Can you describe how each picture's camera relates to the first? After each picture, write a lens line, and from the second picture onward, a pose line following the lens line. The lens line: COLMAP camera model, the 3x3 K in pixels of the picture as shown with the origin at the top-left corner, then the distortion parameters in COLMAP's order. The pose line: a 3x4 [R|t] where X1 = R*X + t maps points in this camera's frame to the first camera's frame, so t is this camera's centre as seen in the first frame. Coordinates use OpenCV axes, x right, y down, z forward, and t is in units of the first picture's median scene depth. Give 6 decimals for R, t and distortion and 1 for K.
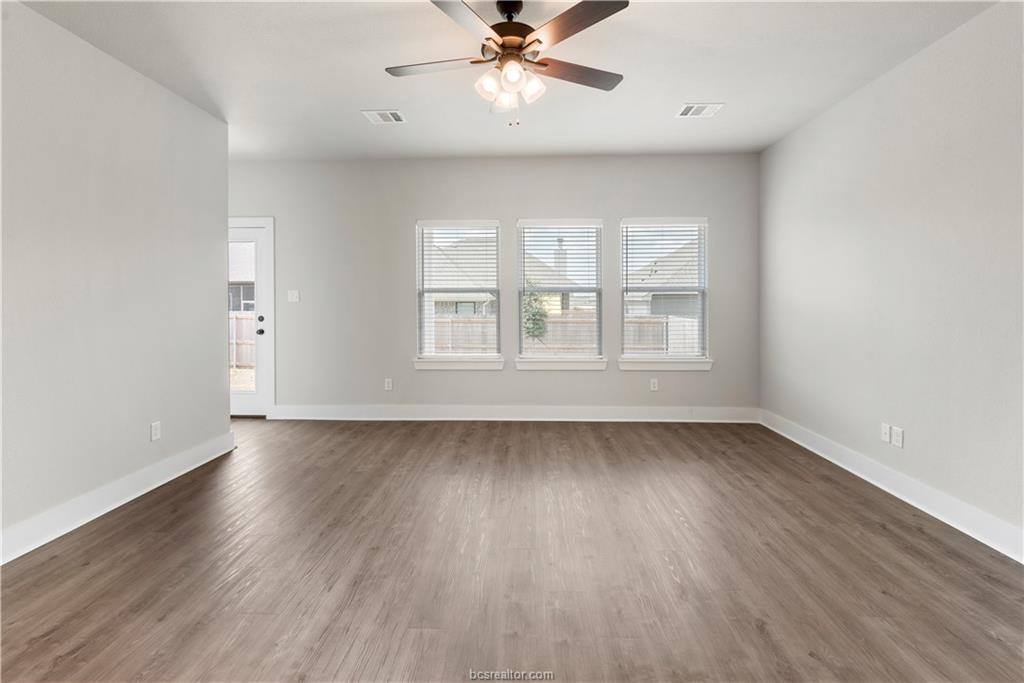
lens RADIAL K [[462.5, 0, 511.9], [0, 462.5, 301.6], [0, 0, 1]] dist [-0.003350, -0.000246]
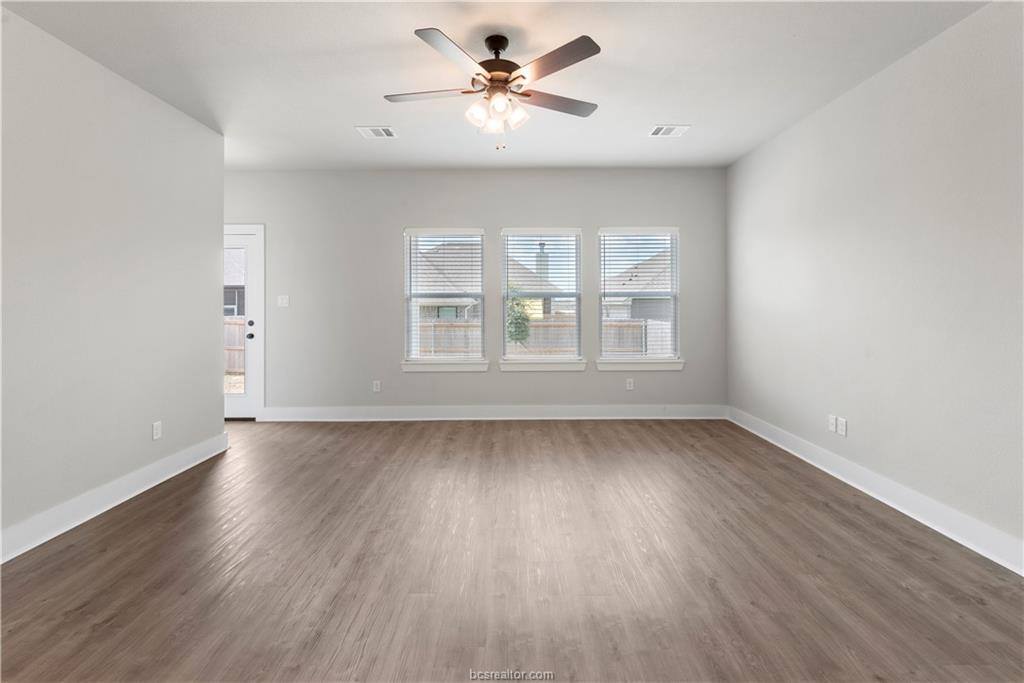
lens RADIAL K [[467.8, 0, 511.9], [0, 467.8, 306.9], [0, 0, 1]] dist [0.005882, 0.000075]
pose [[0.999214, -0.000963, 0.039635, -0.010393], [0.000859, 0.999996, 0.002627, -0.001666], [-0.039638, -0.002590, 0.999211, -0.106095]]
